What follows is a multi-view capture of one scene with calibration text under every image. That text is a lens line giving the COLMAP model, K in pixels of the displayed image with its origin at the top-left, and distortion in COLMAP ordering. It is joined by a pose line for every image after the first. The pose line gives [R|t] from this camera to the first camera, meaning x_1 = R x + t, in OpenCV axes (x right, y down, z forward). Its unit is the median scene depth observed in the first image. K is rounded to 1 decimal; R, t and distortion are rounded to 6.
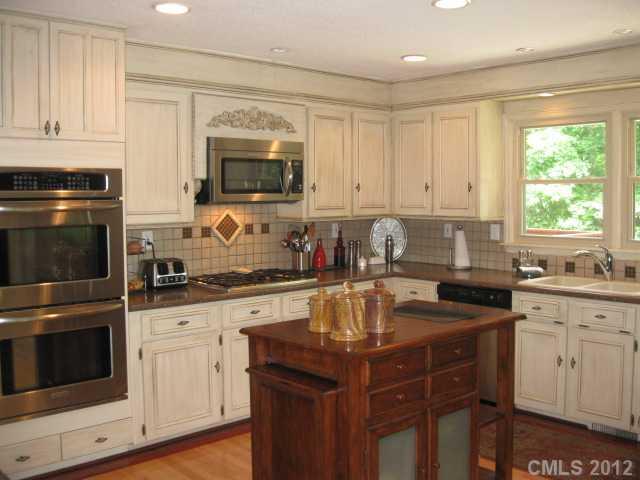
lens RADIAL K [[727.4, 0, 320.0], [0, 727.4, 240.0], [0, 0, 1]] dist [-0.009126, -0.011299]
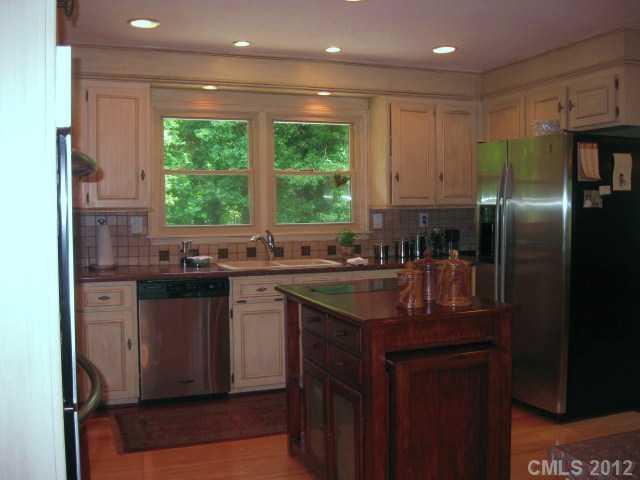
lens RADIAL K [[727.4, 0, 320.0], [0, 727.4, 240.0], [0, 0, 1]] dist [-0.009126, -0.011299]
pose [[0.384135, -0.067646, 0.920795, -0.578212], [0.058152, 0.997105, 0.048992, -0.026288], [-0.921444, 0.034726, 0.386957, 0.463469]]
